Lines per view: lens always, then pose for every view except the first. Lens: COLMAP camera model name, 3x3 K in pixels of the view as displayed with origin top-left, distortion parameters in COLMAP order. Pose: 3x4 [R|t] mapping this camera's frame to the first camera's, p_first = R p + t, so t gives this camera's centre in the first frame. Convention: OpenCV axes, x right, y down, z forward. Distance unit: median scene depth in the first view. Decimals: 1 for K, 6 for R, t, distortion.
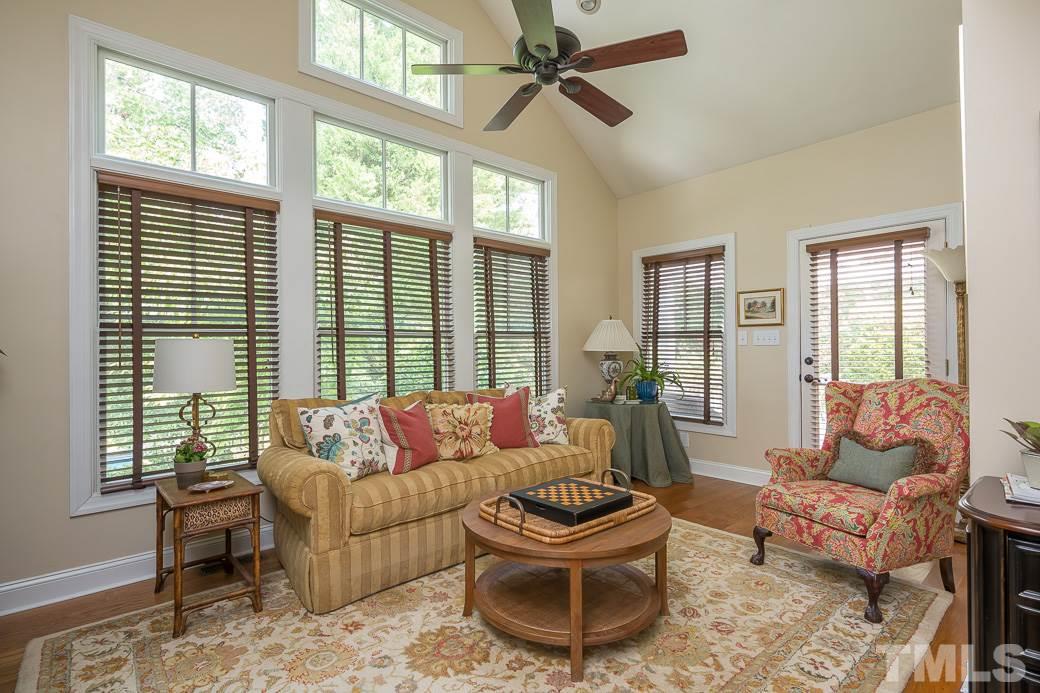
lens RADIAL K [[510.3, 0, 516.4], [0, 510.3, 340.8], [0, 0, 1]] dist [0.000184, -0.000571]
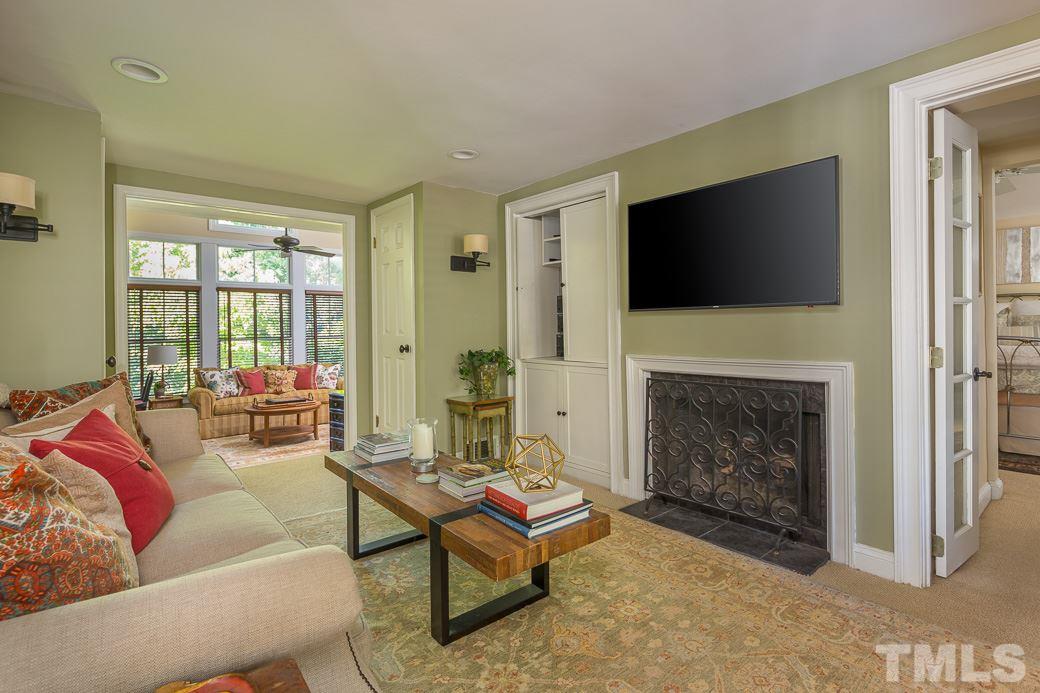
lens RADIAL K [[524.3, 0, 523.4], [0, 524.3, 323.3], [0, 0, 1]] dist [0.000953, -0.000041]
pose [[0.999454, -0.004598, -0.032719, 1.277354], [0.004977, 0.999921, 0.011511, -0.133465], [0.032664, -0.011667, 0.999398, -1.596365]]
